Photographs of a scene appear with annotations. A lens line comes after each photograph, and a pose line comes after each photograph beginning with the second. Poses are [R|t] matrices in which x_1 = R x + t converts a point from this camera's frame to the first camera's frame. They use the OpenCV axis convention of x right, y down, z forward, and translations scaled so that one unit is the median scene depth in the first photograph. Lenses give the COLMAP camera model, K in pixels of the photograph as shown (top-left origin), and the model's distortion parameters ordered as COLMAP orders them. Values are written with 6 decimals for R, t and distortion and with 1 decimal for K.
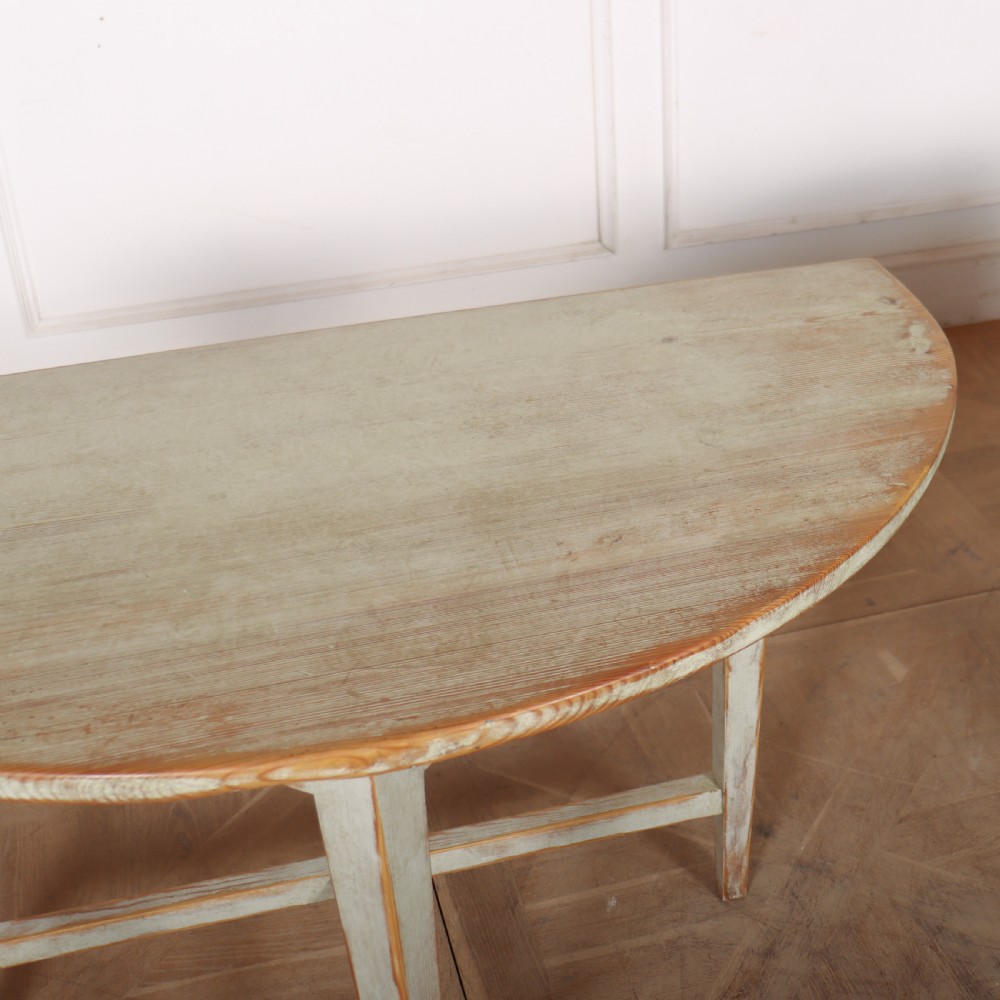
lens RADIAL K [[1543.1, 0, 626.3], [0, 1543.1, 501.1], [0, 0, 1]] dist [-0.174110, 0.178061]
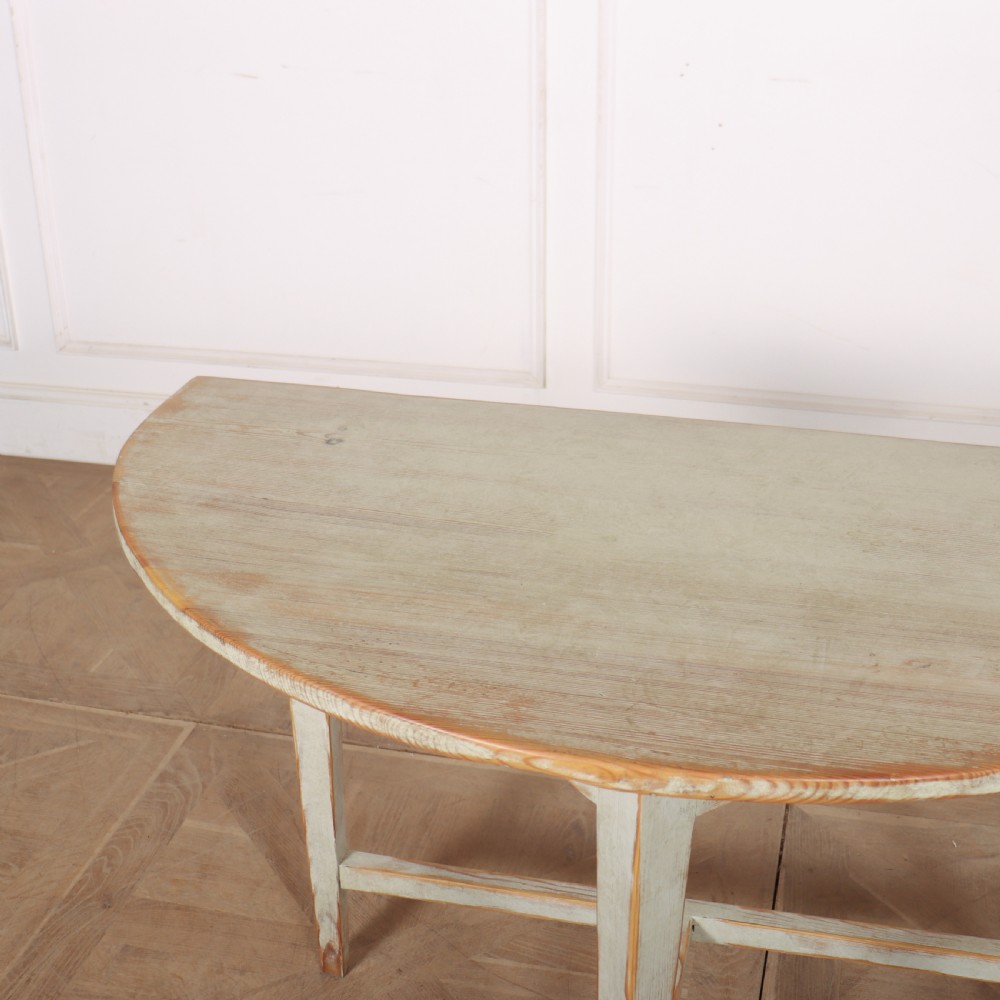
lens RADIAL K [[1510.7, 0, 500.9], [0, 1510.7, 569.2], [0, 0, 1]] dist [-0.144356, 0.069623]
pose [[0.860347, 0.249621, -0.444401, 0.199215], [-0.263305, 0.964187, 0.031835, 0.005407], [0.436432, 0.089624, 0.895262, -0.060238]]
